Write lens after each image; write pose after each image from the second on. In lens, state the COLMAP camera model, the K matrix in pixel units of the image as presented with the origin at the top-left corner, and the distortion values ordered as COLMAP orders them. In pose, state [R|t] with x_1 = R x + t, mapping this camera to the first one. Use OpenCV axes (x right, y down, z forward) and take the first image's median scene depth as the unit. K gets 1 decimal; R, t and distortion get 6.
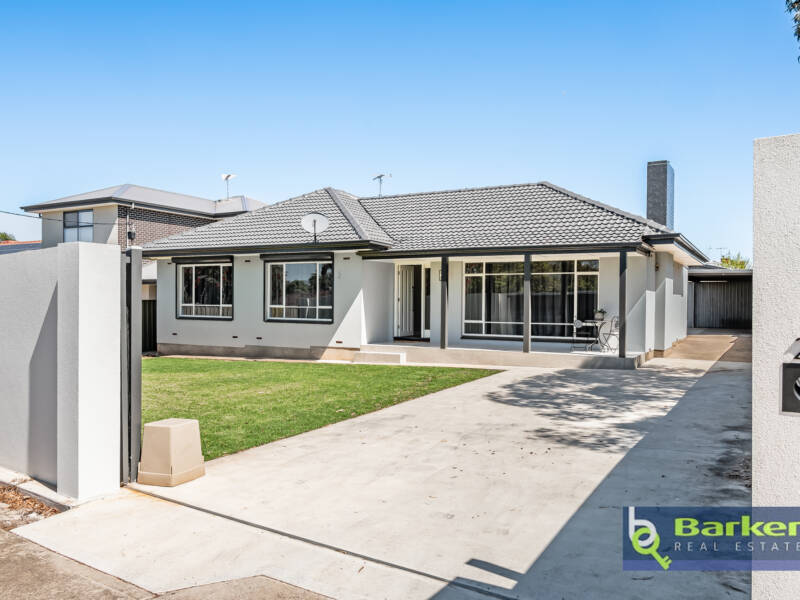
lens RADIAL K [[639.2, 0, 405.0], [0, 639.2, 310.6], [0, 0, 1]] dist [-0.004642, -0.000720]
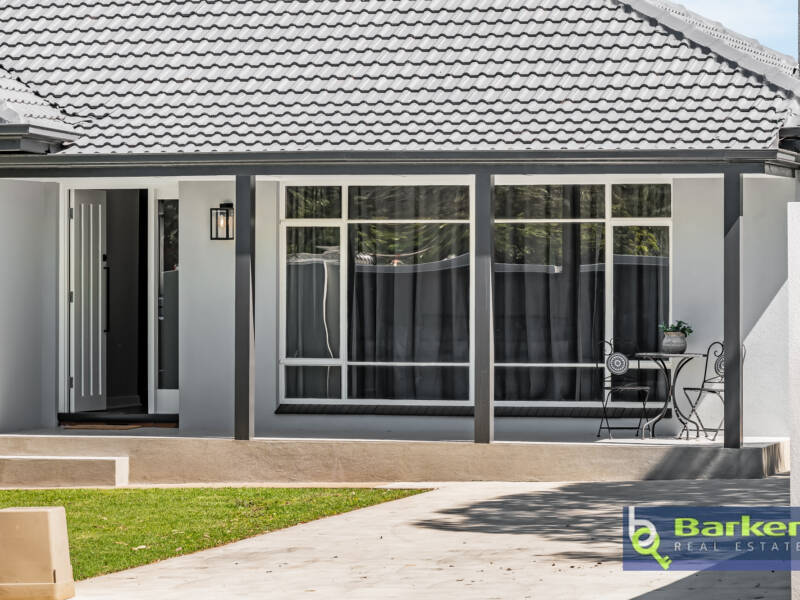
lens RADIAL K [[3819.6, 0, 397.2], [0, 3819.6, 301.4], [0, 0, 1]] dist [-0.111963, 0.000000]
pose [[0.974157, -0.007560, 0.225745, -0.324623], [0.009094, 0.999942, -0.005755, -0.002826], [-0.225688, 0.007659, 0.974170, -1.033501]]
